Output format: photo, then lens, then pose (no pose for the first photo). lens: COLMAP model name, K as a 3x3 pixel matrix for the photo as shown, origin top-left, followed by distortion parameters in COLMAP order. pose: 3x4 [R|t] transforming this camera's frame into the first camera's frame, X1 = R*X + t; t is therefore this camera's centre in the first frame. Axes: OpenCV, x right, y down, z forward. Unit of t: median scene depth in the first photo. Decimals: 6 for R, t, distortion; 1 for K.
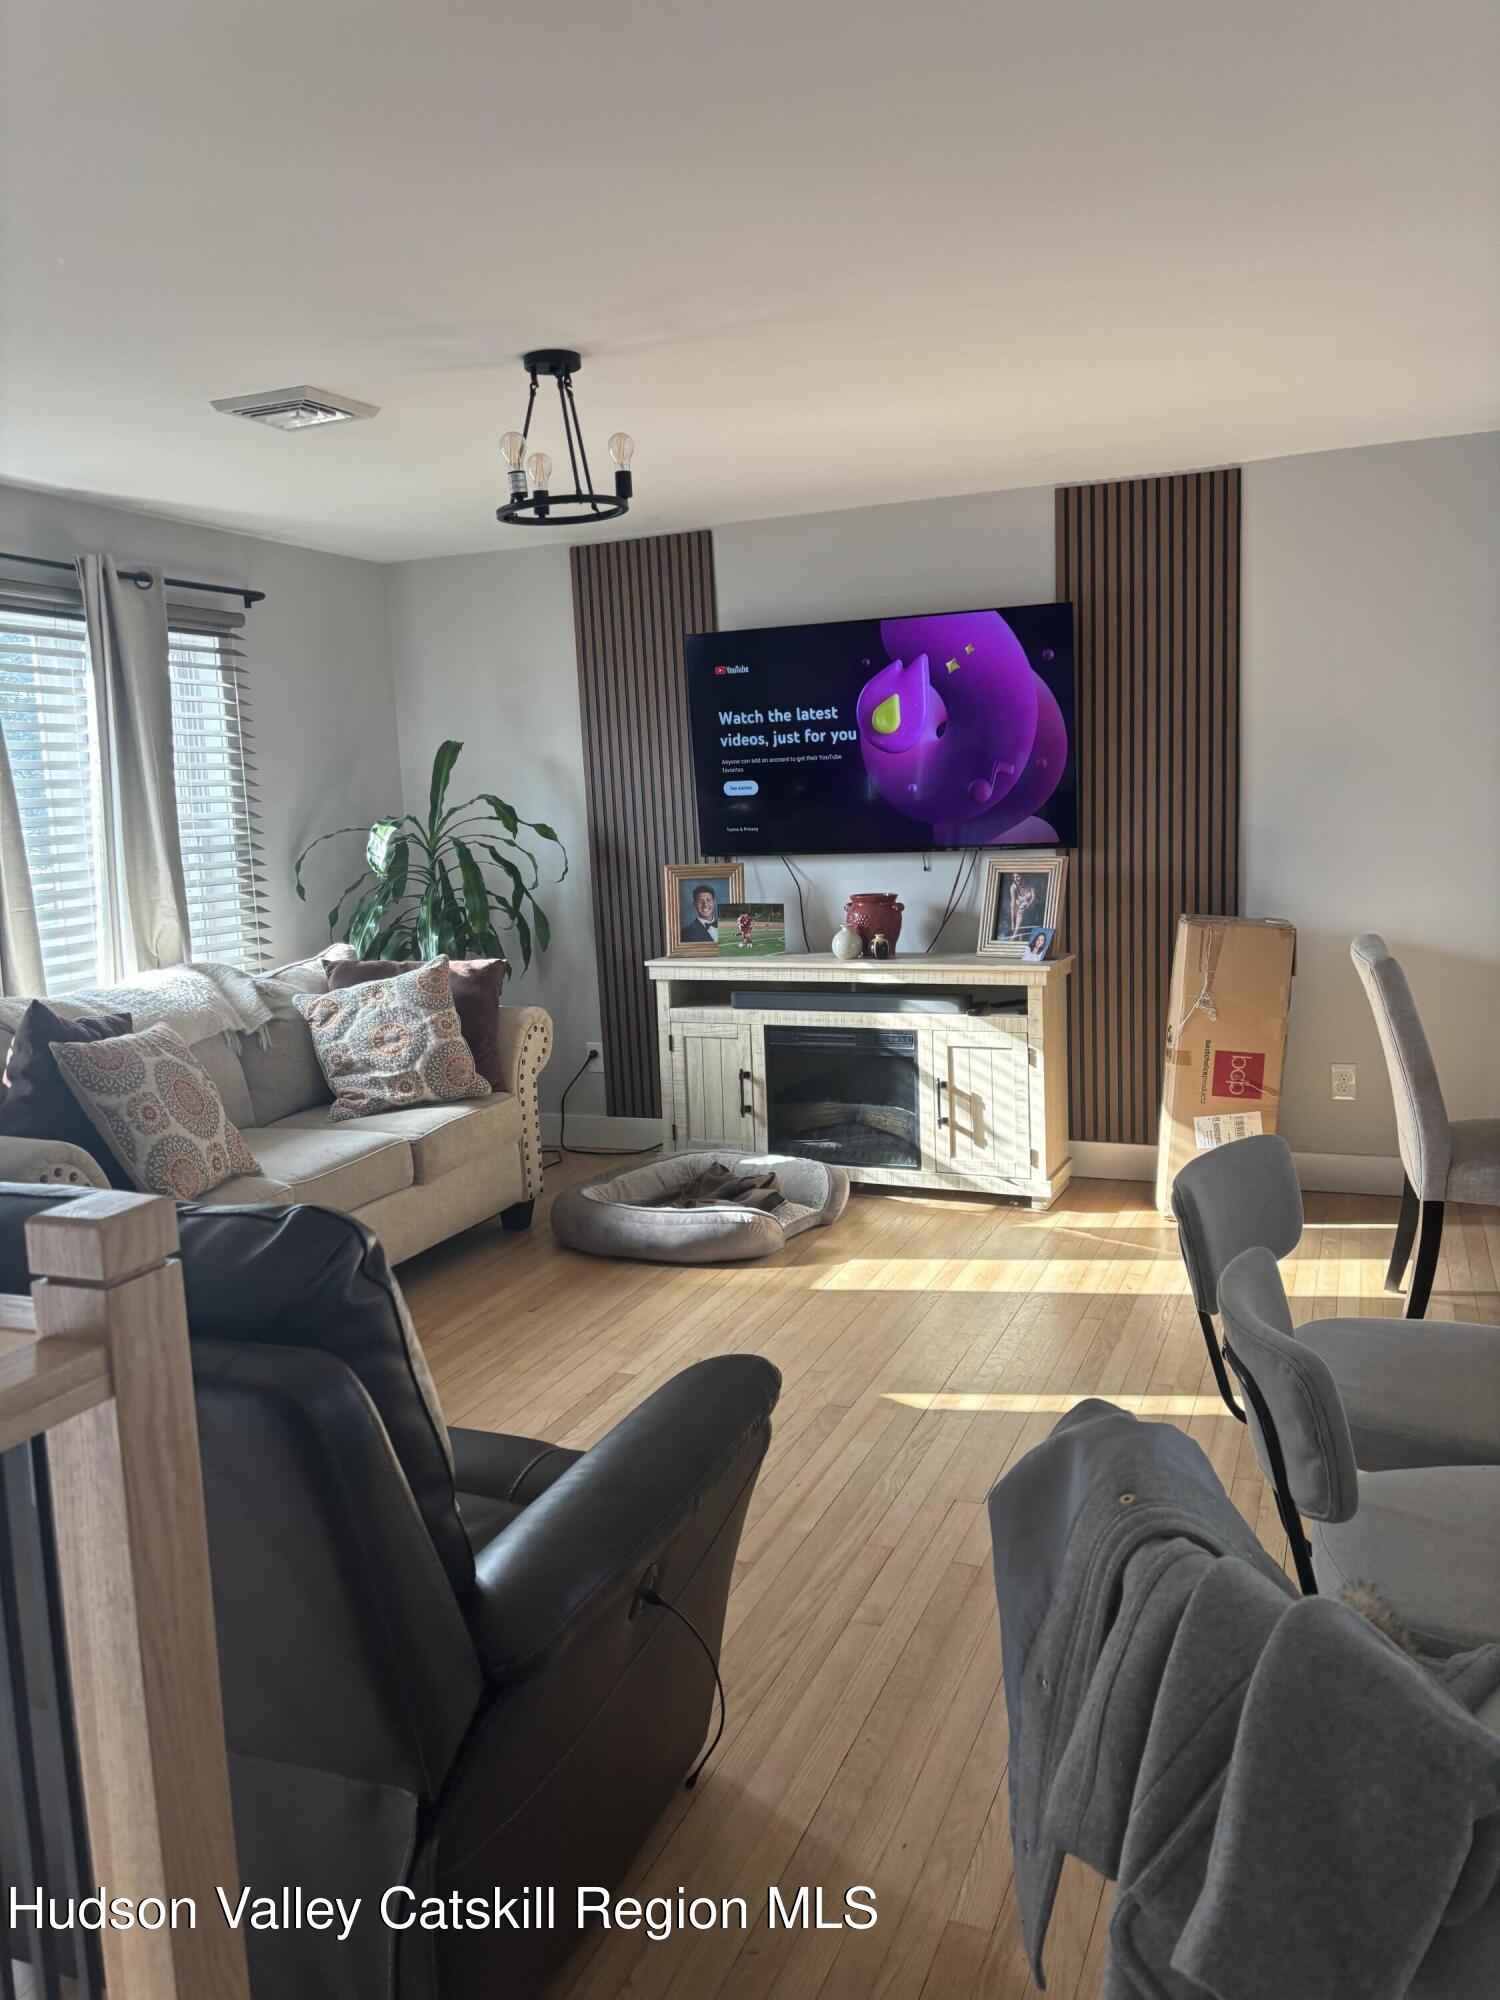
lens RADIAL K [[1490.3, 0, 757.5], [0, 1490.3, 1001.6], [0, 0, 1]] dist [0.020291, -0.045542]
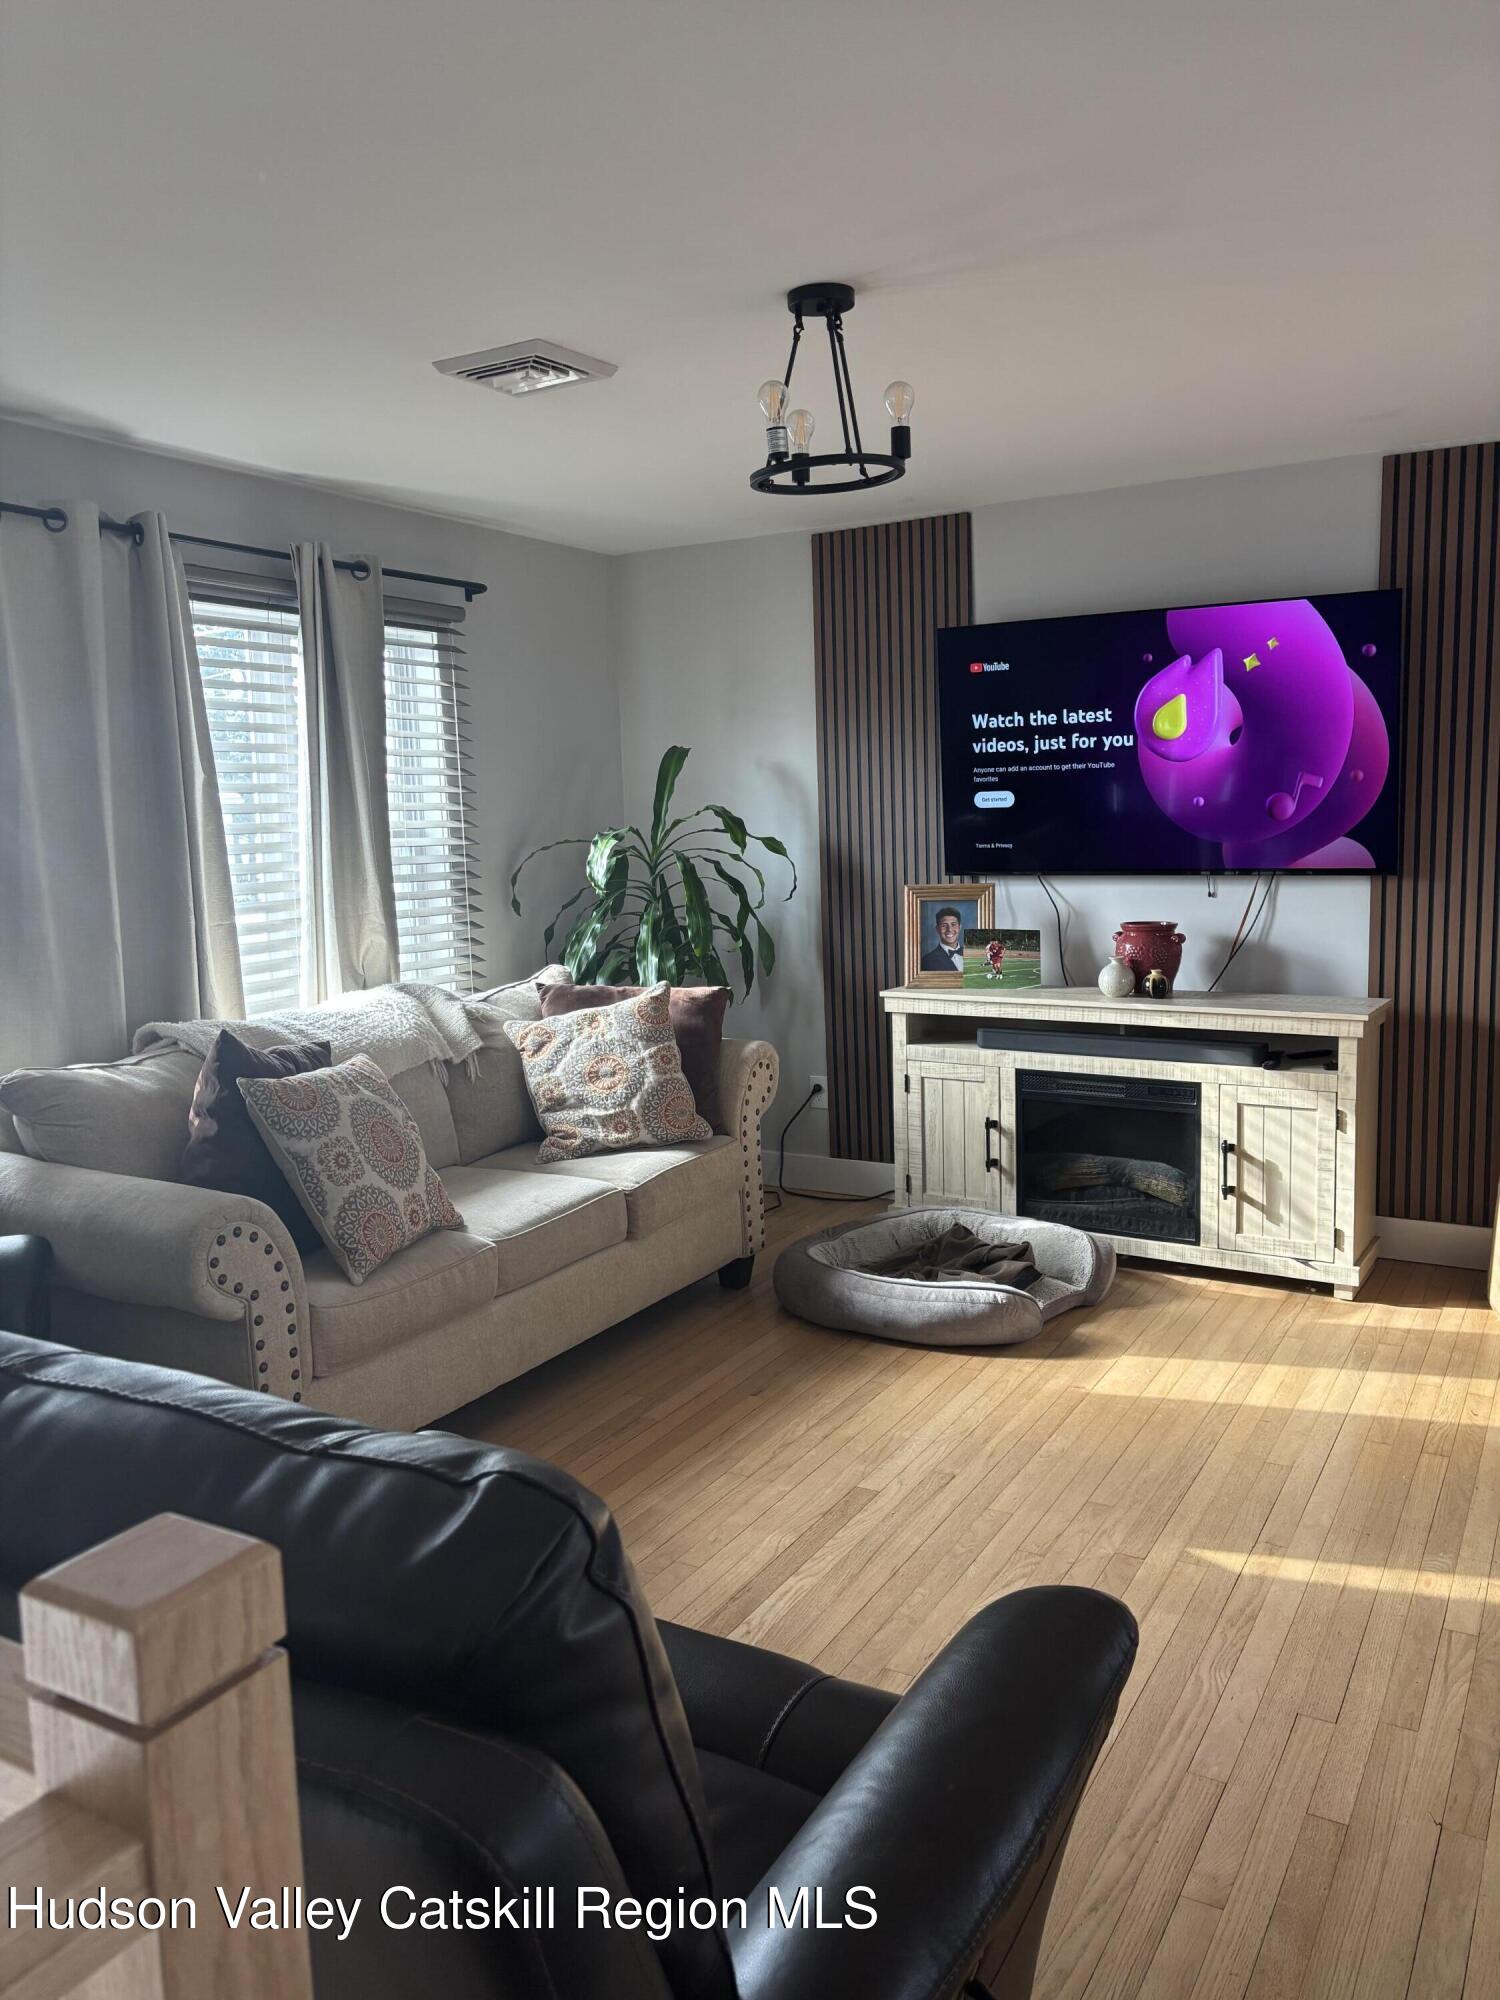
lens RADIAL K [[1490.3, 0, 752.0], [0, 1490.3, 1004.5], [0, 0, 1]] dist [0.020291, -0.045542]
pose [[0.990127, 0.029927, -0.136943, -0.035519], [-0.030295, 0.999541, -0.000603, -0.019346], [0.136862, 0.004745, 0.990579, 0.116068]]
